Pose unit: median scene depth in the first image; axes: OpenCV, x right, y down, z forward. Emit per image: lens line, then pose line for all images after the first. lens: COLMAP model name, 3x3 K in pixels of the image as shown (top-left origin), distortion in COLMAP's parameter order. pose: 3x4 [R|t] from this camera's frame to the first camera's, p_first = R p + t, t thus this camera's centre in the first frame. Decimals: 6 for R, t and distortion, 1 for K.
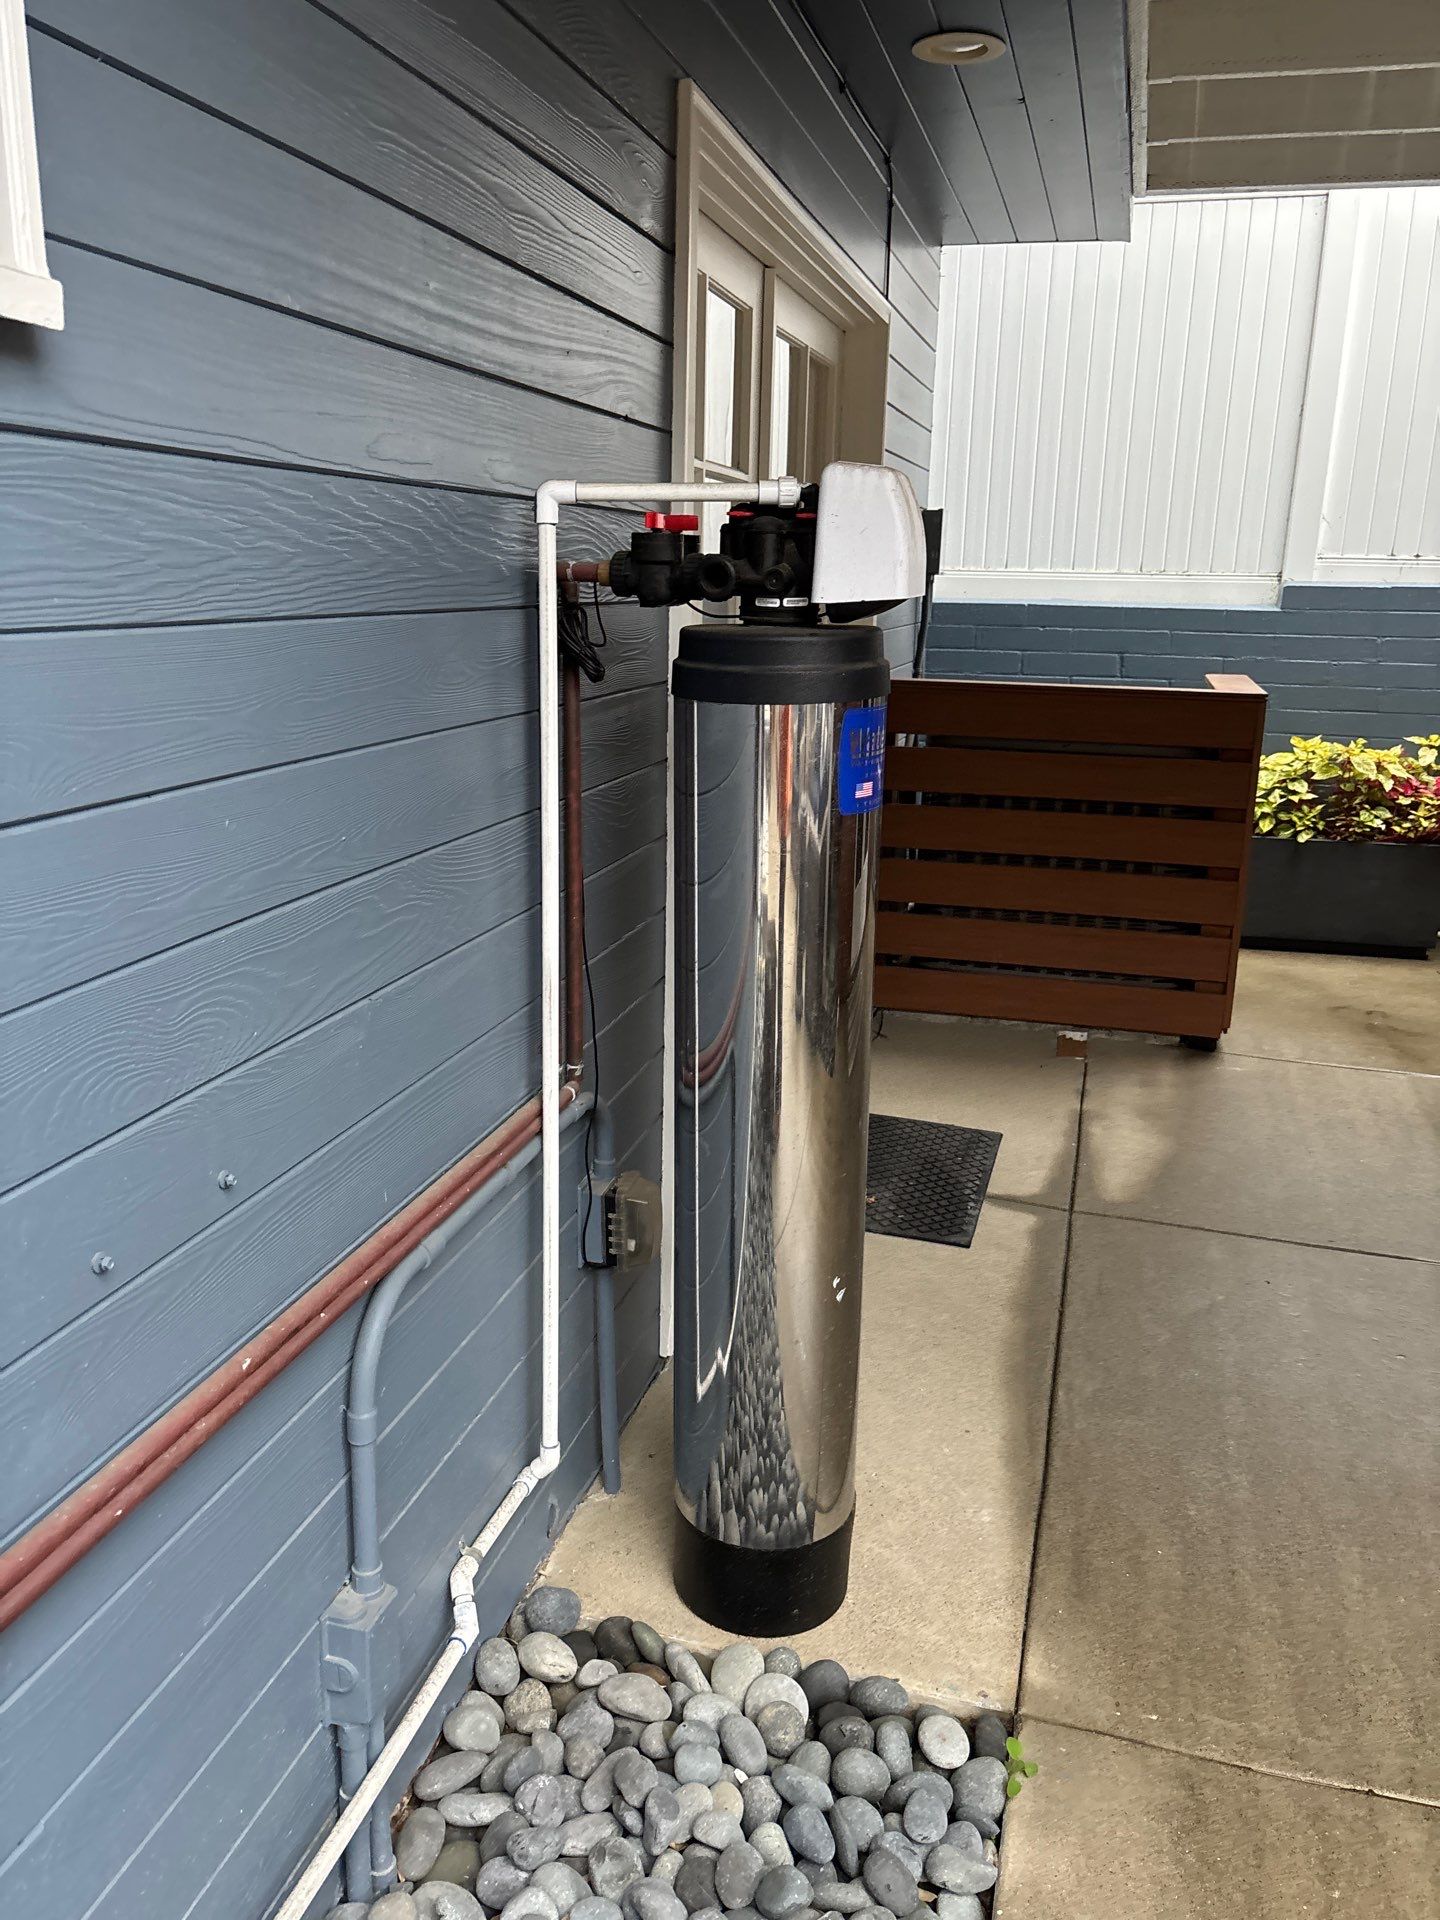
lens RADIAL K [[1460.0, 0, 720.0], [0, 1460.0, 960.0], [0, 0, 1]] dist [0.010527, 0.003262]
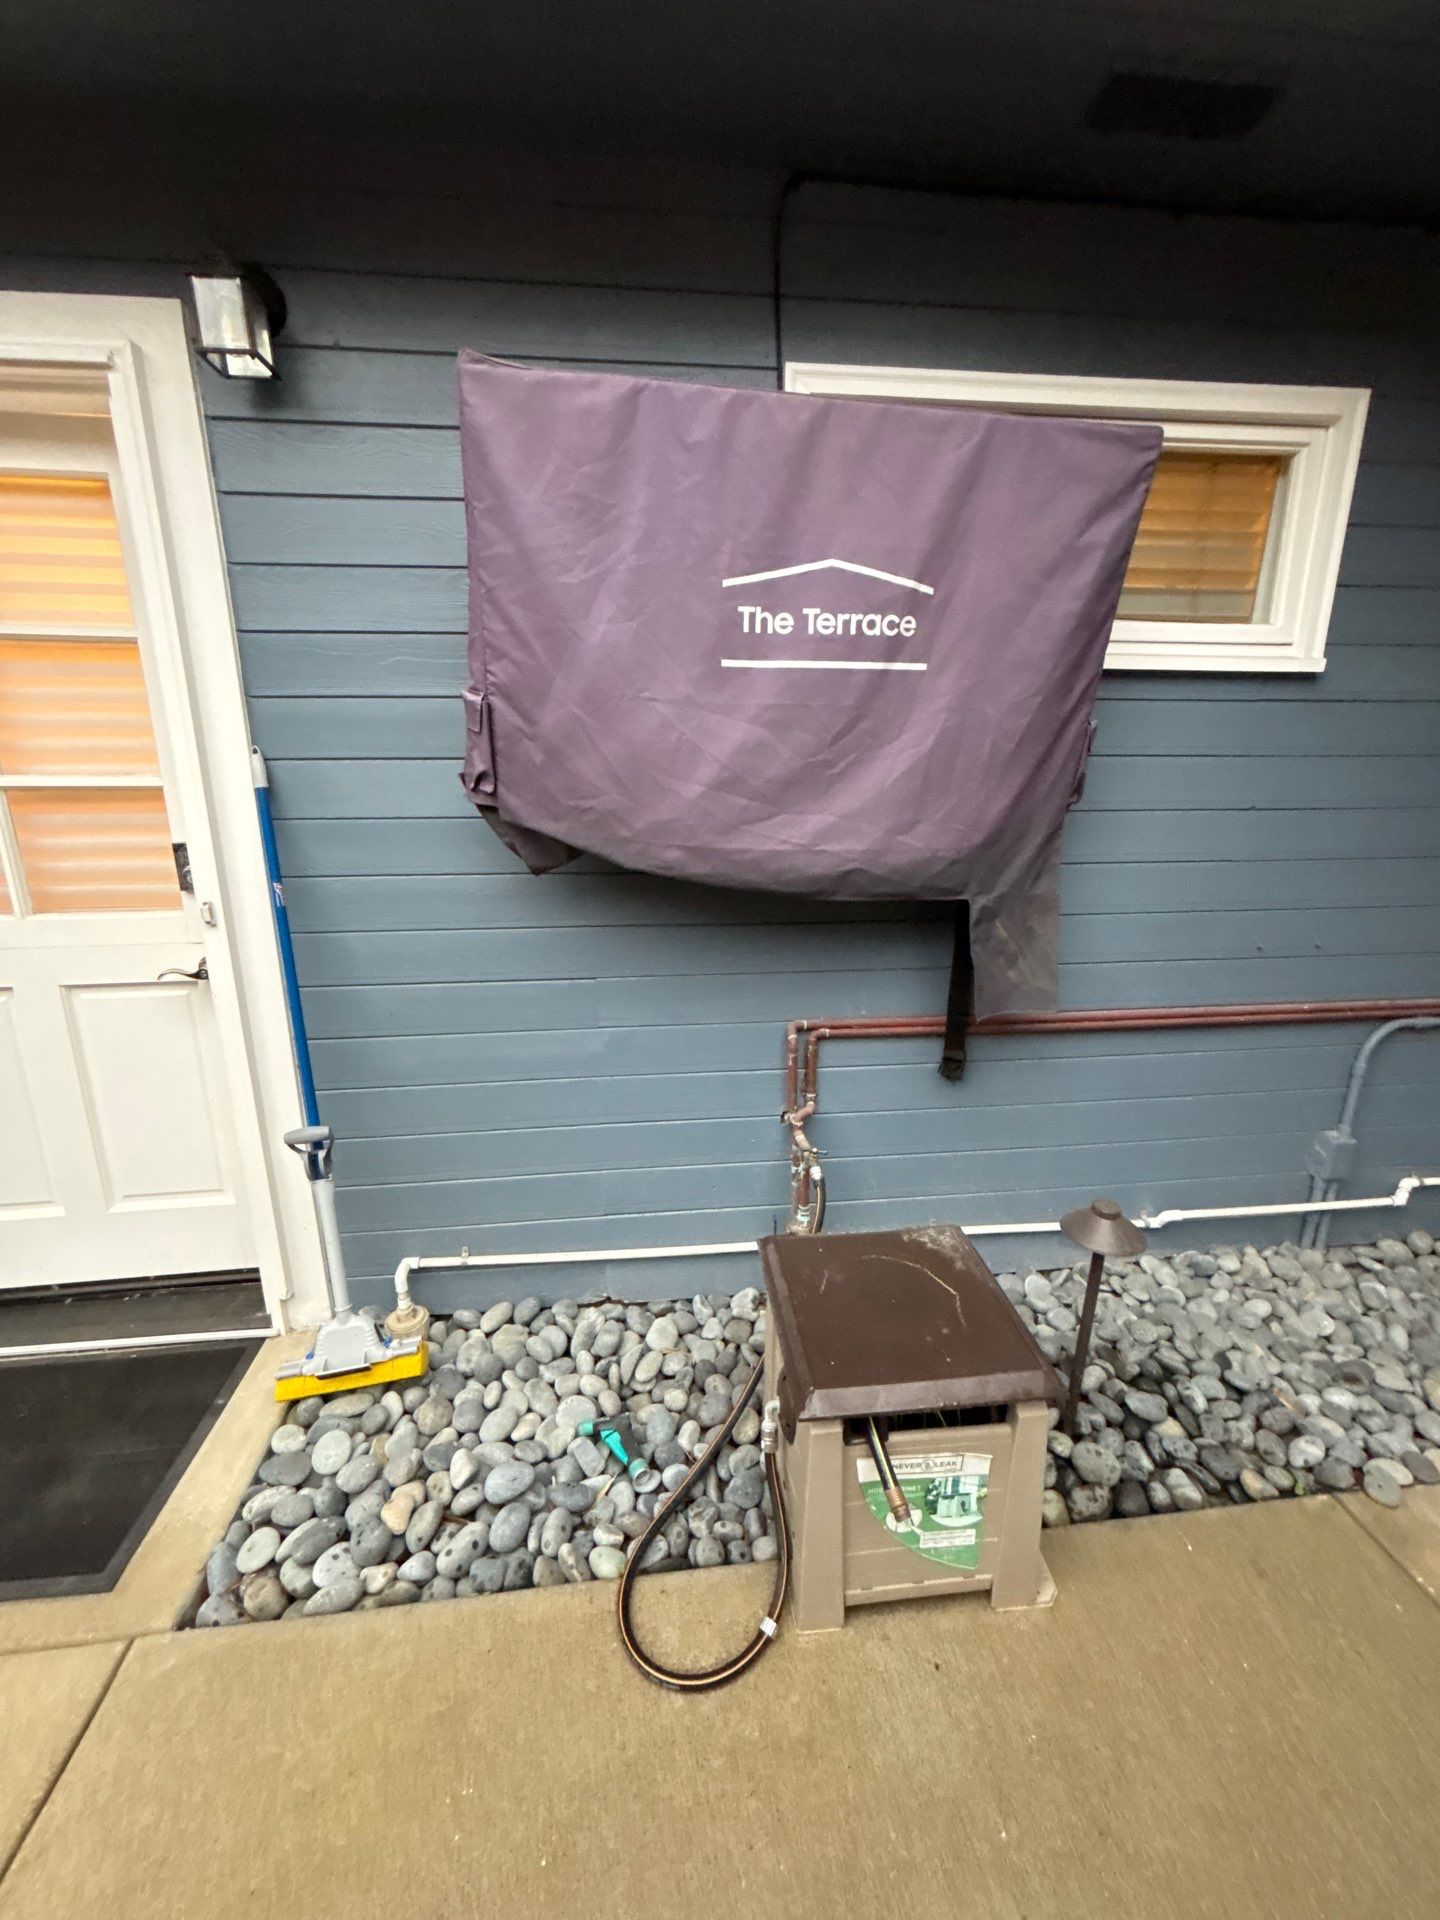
lens RADIAL K [[796.4, 0, 720.0], [0, 796.4, 960.0], [0, 0, 1]] dist [0.000701, 0.000031]
pose [[0.366978, 0.209490, -0.906334, 0.463722], [-0.228663, 0.964732, 0.130402, 0.164628], [0.901688, 0.159390, 0.401938, -0.496641]]
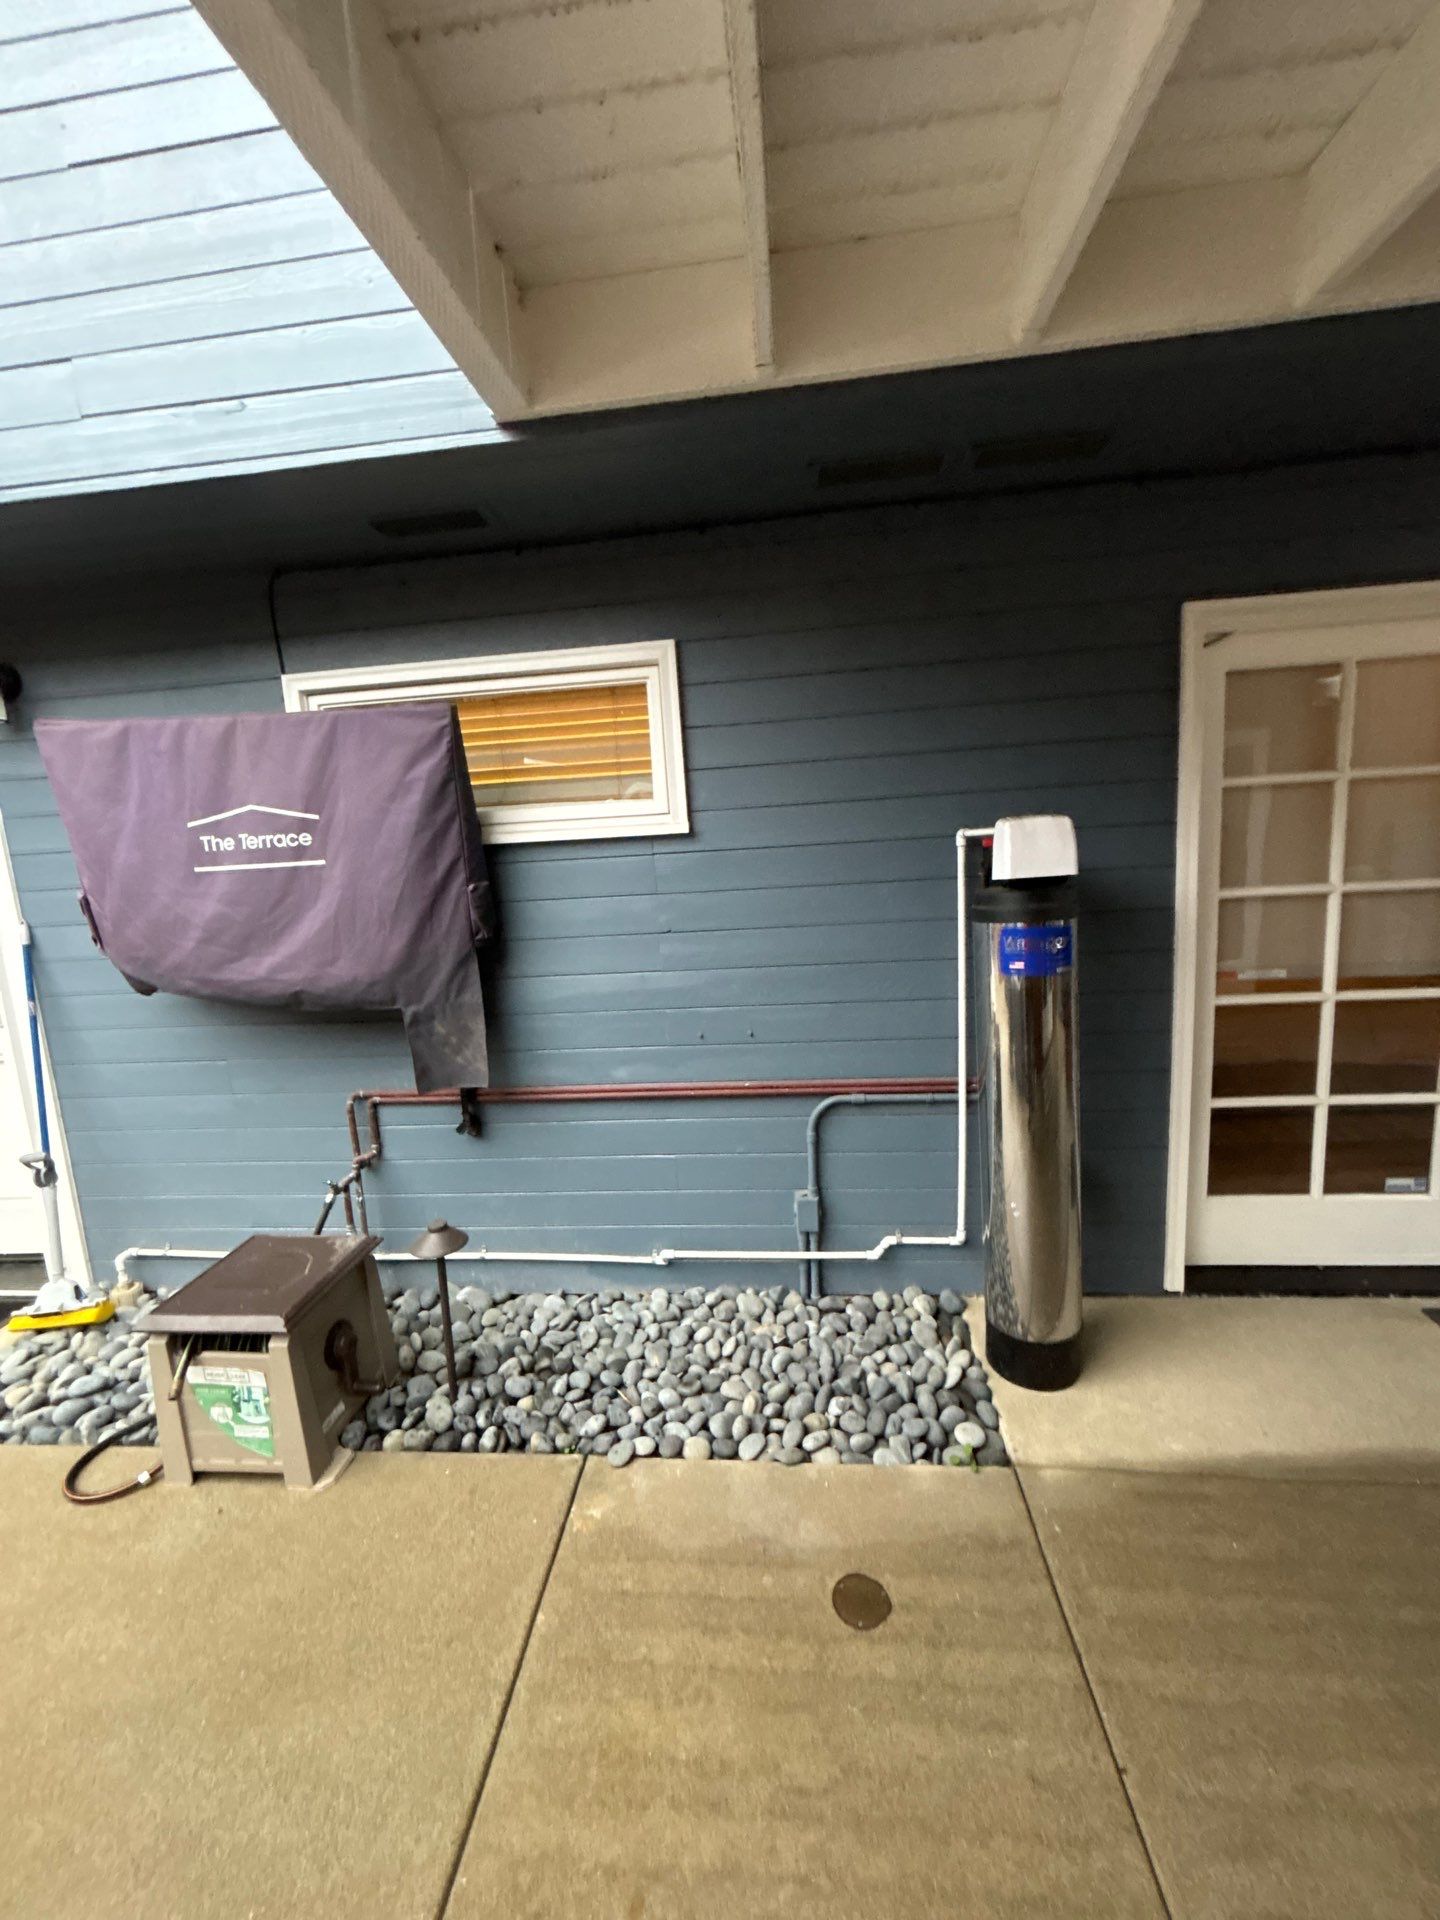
lens RADIAL K [[796.4, 0, 720.0], [0, 796.4, 960.0], [0, 0, 1]] dist [0.000701, 0.000031]
pose [[0.156529, 0.118612, -0.980525, 1.082535], [-0.192255, 0.977432, 0.087547, -0.134062], [0.968781, 0.174807, 0.175800, 0.354159]]
